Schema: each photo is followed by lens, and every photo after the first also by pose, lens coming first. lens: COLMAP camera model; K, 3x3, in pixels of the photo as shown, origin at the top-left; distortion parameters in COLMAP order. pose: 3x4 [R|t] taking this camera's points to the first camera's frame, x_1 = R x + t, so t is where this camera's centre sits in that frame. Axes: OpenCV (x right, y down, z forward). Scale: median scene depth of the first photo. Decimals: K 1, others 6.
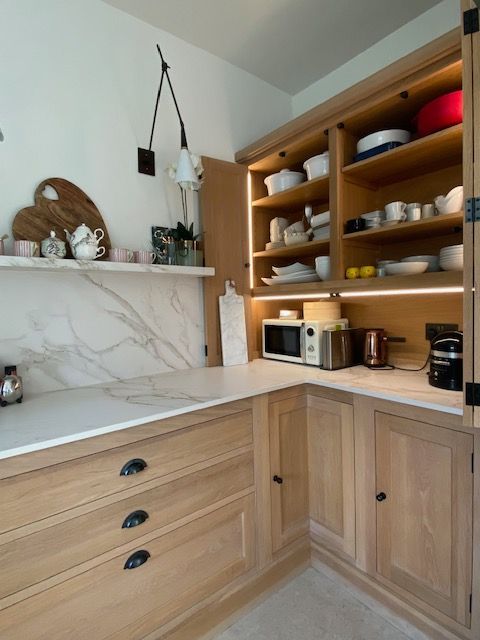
lens RADIAL K [[361.1, 0, 240.0], [0, 361.1, 320.0], [0, 0, 1]] dist [0.000880, 0.000172]
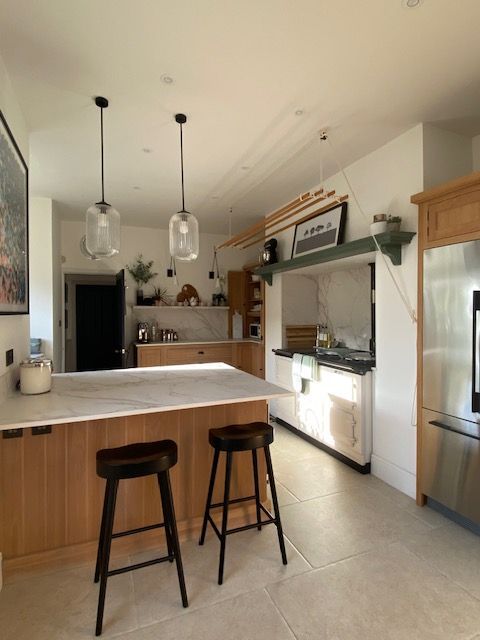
lens RADIAL K [[344.5, 0, 240.0], [0, 344.5, 320.0], [0, 0, 1]] dist [0.000009, -0.000006]
pose [[0.957085, 0.030347, -0.288215, 1.059382], [-0.037996, 0.999058, -0.020979, 0.040396], [0.287307, 0.031030, 0.957336, -2.253193]]
